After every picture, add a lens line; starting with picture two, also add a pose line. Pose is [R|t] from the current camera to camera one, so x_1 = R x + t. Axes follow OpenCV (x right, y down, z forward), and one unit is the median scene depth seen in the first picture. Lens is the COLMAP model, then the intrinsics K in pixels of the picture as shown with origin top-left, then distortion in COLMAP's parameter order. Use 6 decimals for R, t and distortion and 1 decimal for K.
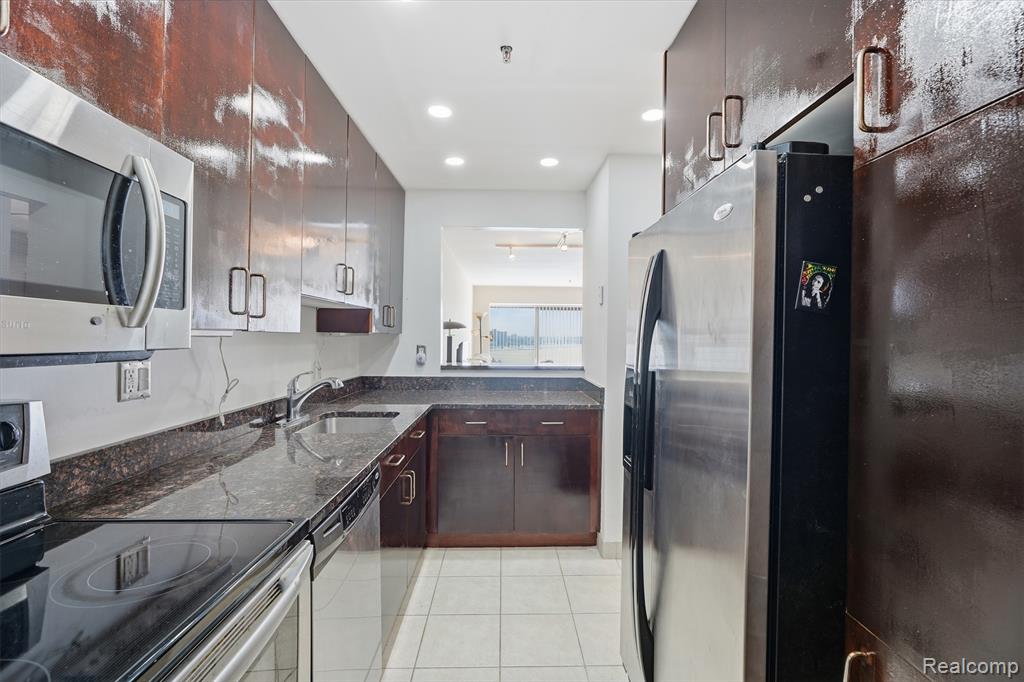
lens RADIAL K [[456.8, 0, 515.5], [0, 456.8, 339.0], [0, 0, 1]] dist [-0.009000, 0.000788]
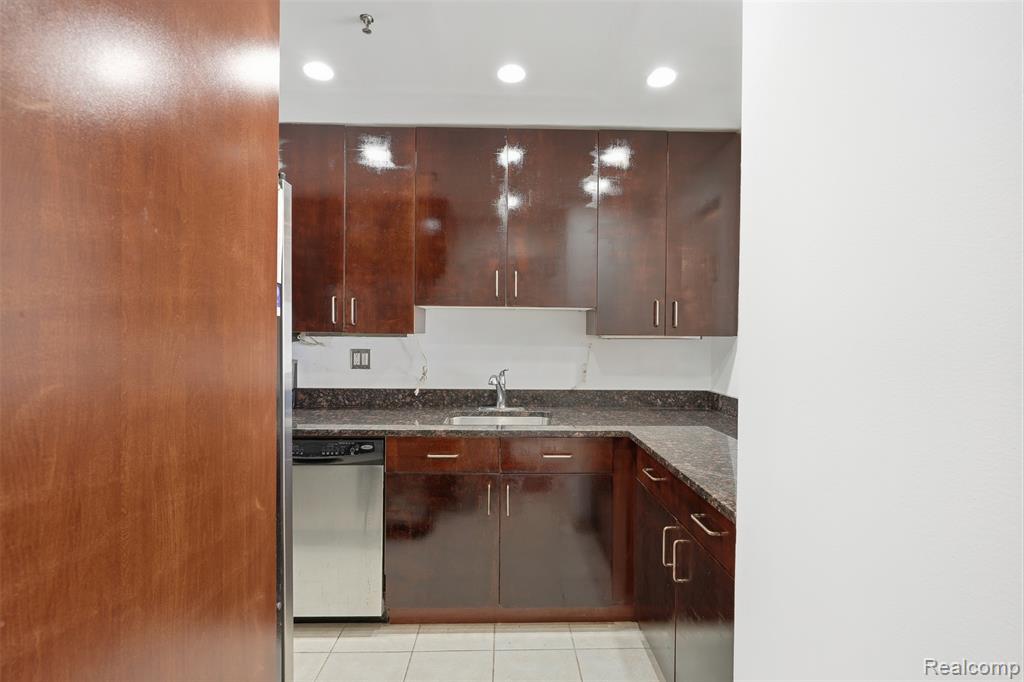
lens RADIAL K [[456.8, 0, 515.5], [0, 456.8, 339.0], [0, 0, 1]] dist [-0.009000, 0.000788]
pose [[-0.006874, -0.000179, -0.999976, 0.933768], [-0.016293, 0.999867, -0.000067, -0.006922], [0.999844, 0.016293, -0.006876, 1.383011]]
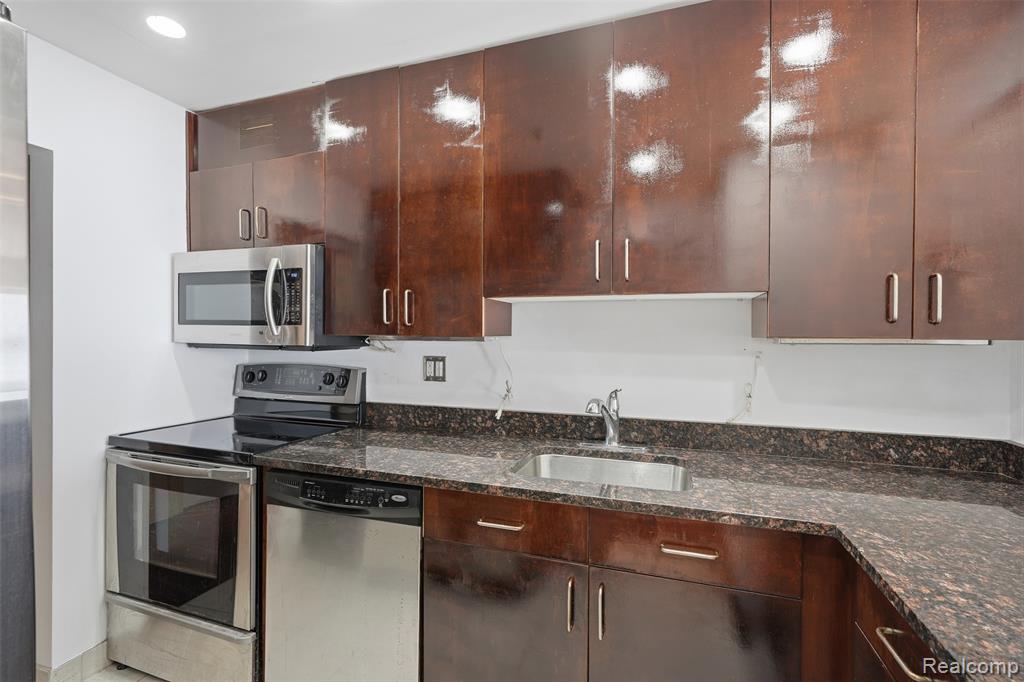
lens RADIAL K [[456.8, 0, 515.5], [0, 456.8, 339.0], [0, 0, 1]] dist [-0.009000, 0.000788]
pose [[-0.345976, -0.004885, -0.938231, 0.443317], [-0.015104, 0.999886, 0.000364, -0.014749], [0.938122, 0.014297, -0.346011, 1.481100]]
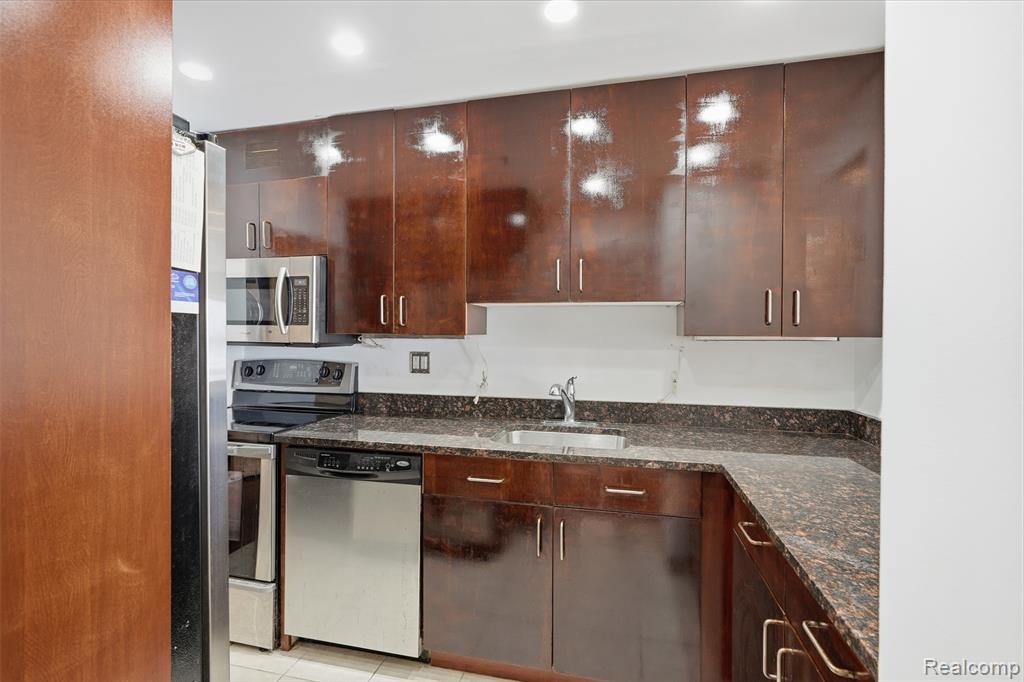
lens RADIAL K [[456.8, 0, 515.5], [0, 456.8, 339.0], [0, 0, 1]] dist [-0.009000, 0.000788]
pose [[-0.255404, -0.001746, -0.966833, 0.690479], [-0.014514, 0.999893, 0.002028, -0.012121], [0.966725, 0.014551, -0.255402, 1.511471]]
